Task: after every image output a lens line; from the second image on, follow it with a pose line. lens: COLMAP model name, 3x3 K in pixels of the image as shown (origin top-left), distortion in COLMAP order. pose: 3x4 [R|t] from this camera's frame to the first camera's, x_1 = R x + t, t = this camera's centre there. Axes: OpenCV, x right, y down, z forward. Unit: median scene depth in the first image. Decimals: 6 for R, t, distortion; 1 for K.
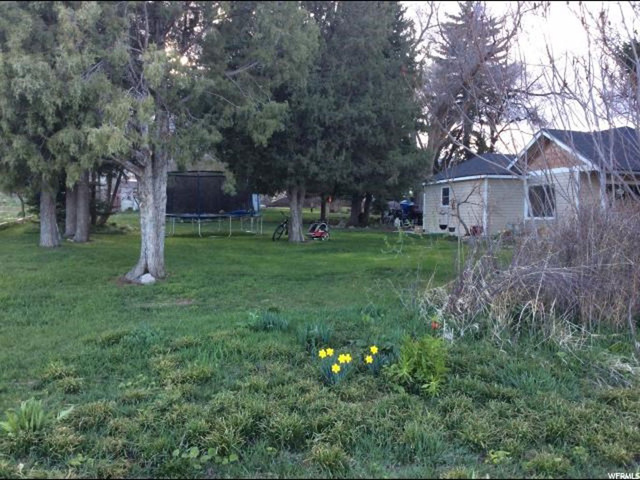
lens RADIAL K [[578.3, 0, 331.6], [0, 578.3, 241.9], [0, 0, 1]] dist [0.162875, -0.322403]
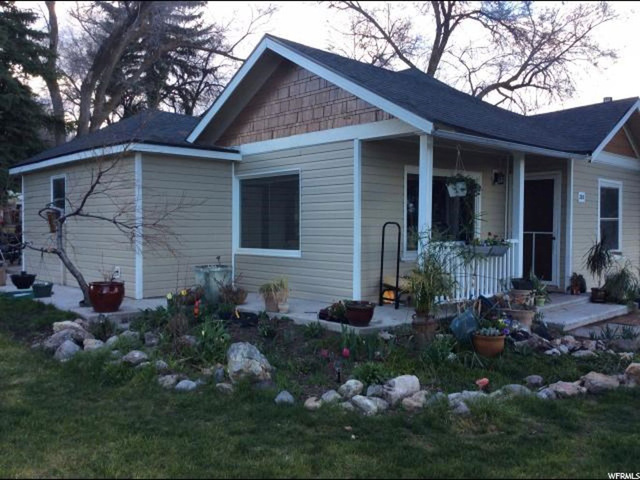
lens RADIAL K [[578.3, 0, 331.6], [0, 578.3, 241.9], [0, 0, 1]] dist [0.162875, -0.322403]
pose [[0.869545, -0.023296, 0.493304, 0.180831], [0.025423, 0.999674, 0.002397, -0.046685], [-0.493199, 0.010457, 0.869854, 0.593070]]
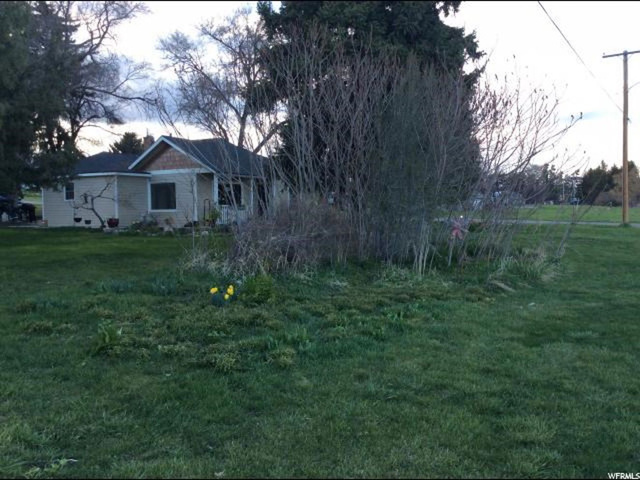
lens RADIAL K [[578.3, 0, 331.6], [0, 578.3, 241.9], [0, 0, 1]] dist [0.162875, -0.322403]
pose [[0.726257, -0.052357, 0.685427, -0.209522], [0.044644, 0.998583, 0.028973, 0.003713], [-0.685972, 0.009558, 0.727565, -0.093593]]
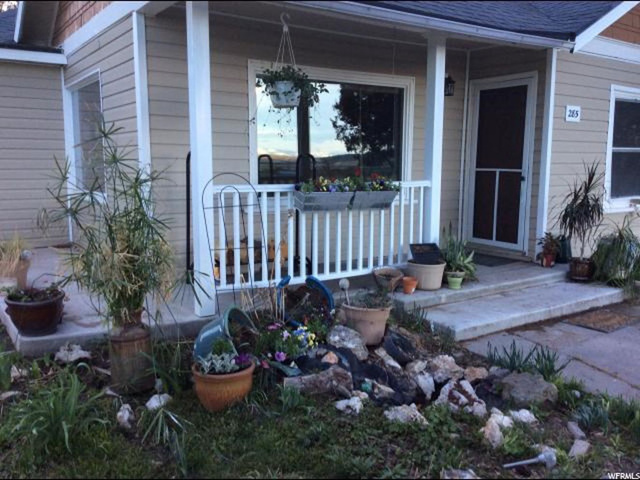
lens RADIAL K [[578.3, 0, 331.6], [0, 578.3, 241.9], [0, 0, 1]] dist [0.162875, -0.322403]
pose [[0.937405, -0.053613, 0.344089, 0.359154], [0.017120, 0.993978, 0.108233, -0.046019], [-0.347819, -0.095568, 0.932678, 0.658044]]
